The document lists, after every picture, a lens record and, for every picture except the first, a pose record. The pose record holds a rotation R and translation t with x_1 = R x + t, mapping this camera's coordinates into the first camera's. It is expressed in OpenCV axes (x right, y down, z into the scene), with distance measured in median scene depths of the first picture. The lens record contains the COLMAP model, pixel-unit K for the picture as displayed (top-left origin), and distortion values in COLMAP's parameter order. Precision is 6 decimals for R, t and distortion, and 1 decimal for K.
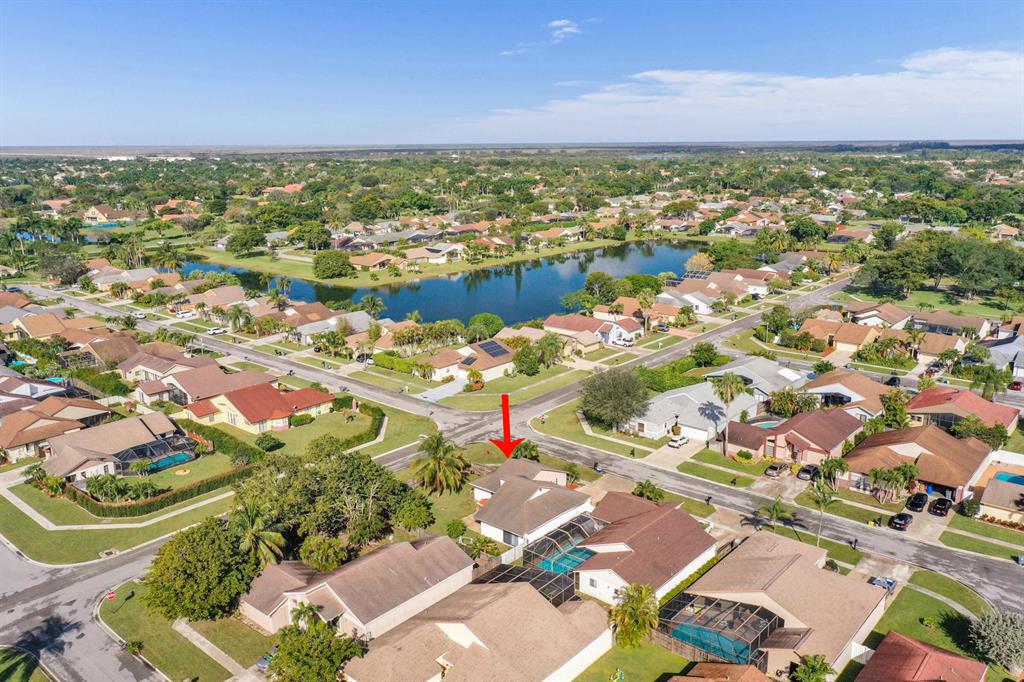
lens RADIAL K [[819.9, 0, 510.6], [0, 819.9, 269.3], [0, 0, 1]] dist [0.002617, -0.003542]
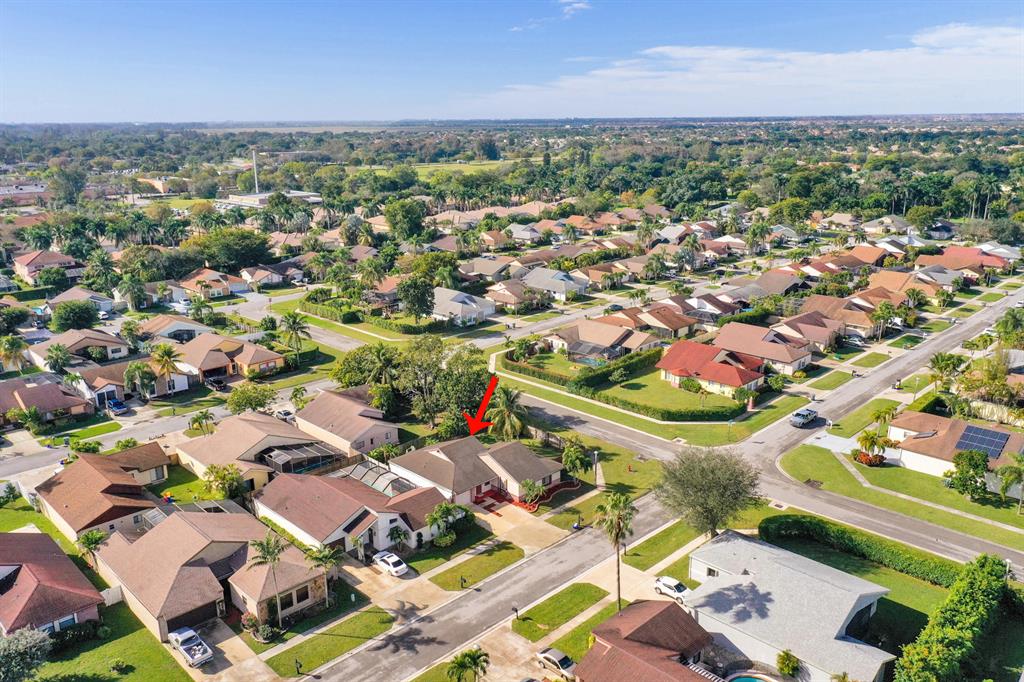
lens RADIAL K [[796.3, 0, 512.0], [0, 796.3, 349.6], [0, 0, 1]] dist [-0.000926, 0.000833]
pose [[-0.078865, 0.283038, -0.955861, 0.702715], [-0.139188, 0.946329, 0.291699, -0.118586], [0.987121, 0.156049, -0.035237, 0.818443]]
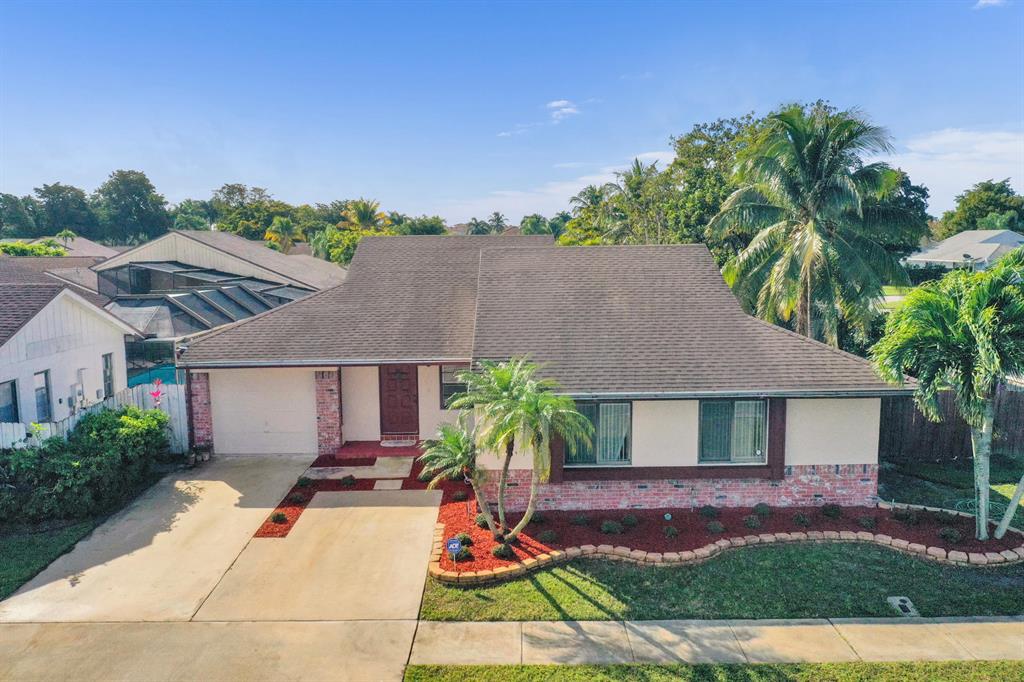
lens RADIAL K [[804.4, 0, 512.0], [0, 804.4, 341.0], [0, 0, 1]] dist [-0.004196, -0.002376]
pose [[-0.747749, 0.097155, -0.656835, 0.122054], [-0.085366, 0.966960, 0.240209, 0.170705], [0.658471, 0.235687, -0.714750, 0.897897]]
